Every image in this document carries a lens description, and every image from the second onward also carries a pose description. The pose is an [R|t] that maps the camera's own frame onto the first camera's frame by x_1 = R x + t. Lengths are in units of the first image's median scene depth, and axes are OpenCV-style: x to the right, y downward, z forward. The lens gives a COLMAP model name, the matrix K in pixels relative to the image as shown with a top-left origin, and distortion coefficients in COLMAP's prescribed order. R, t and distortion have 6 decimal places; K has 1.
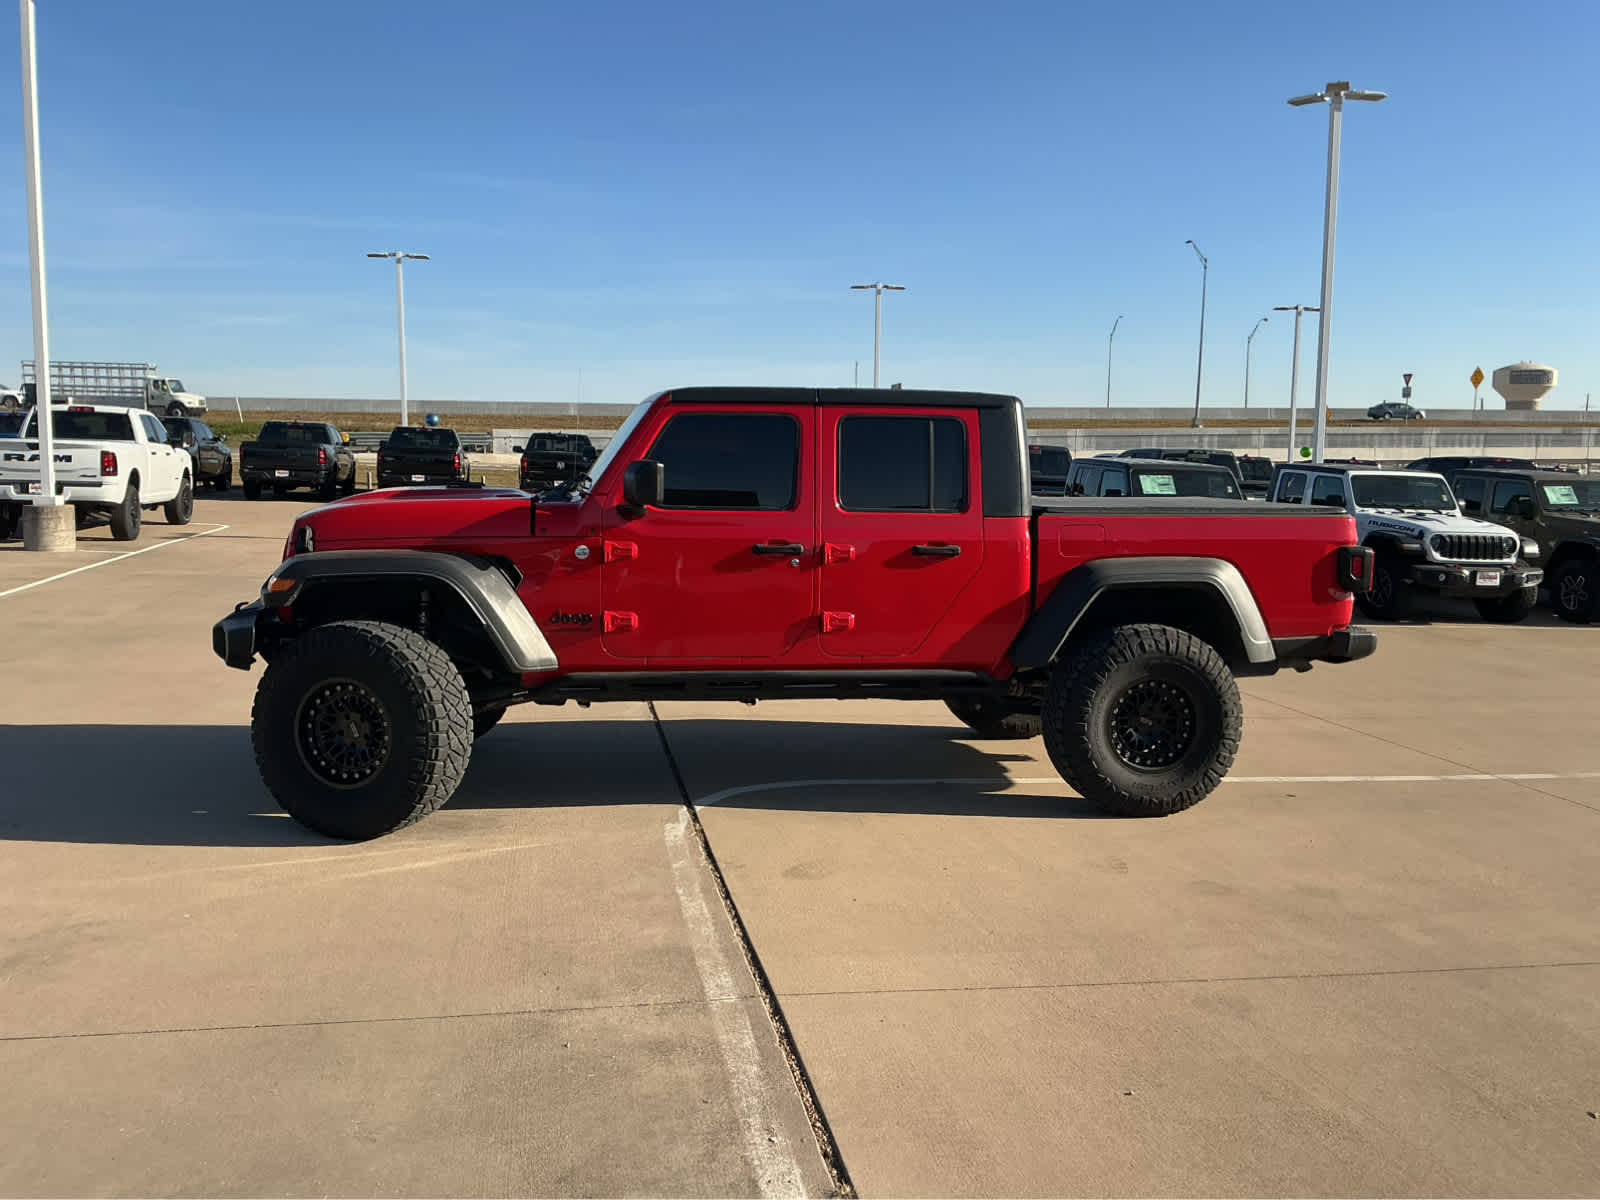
lens RADIAL K [[1321.7, 0, 786.9], [0, 1321.7, 600.2], [0, 0, 1]] dist [0.055374, -0.097719]
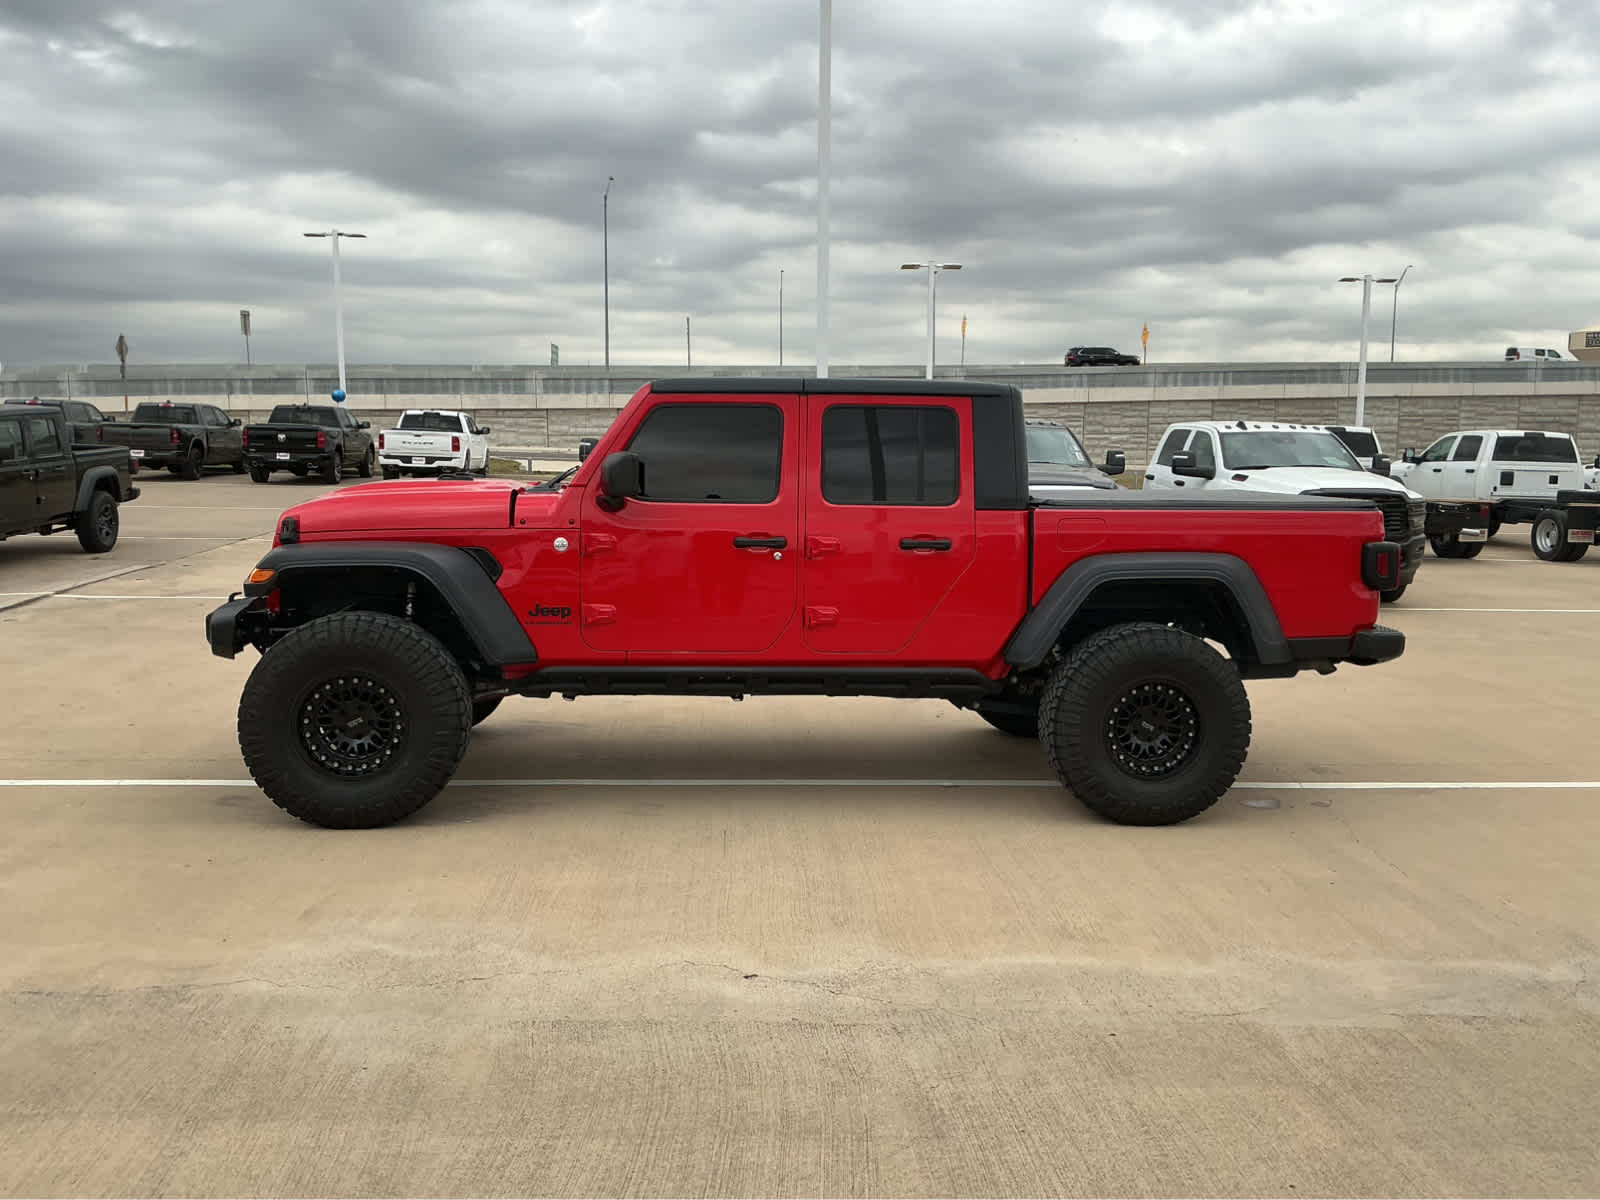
lens RADIAL K [[1311.1, 0, 791.8], [0, 1311.1, 604.4], [0, 0, 1]] dist [0.093551, -0.126629]
pose [[0.995647, 0.007438, -0.092906, 0.105452], [-0.006902, 0.999958, 0.006083, 0.001332], [0.092947, -0.005415, 0.995656, 0.029727]]
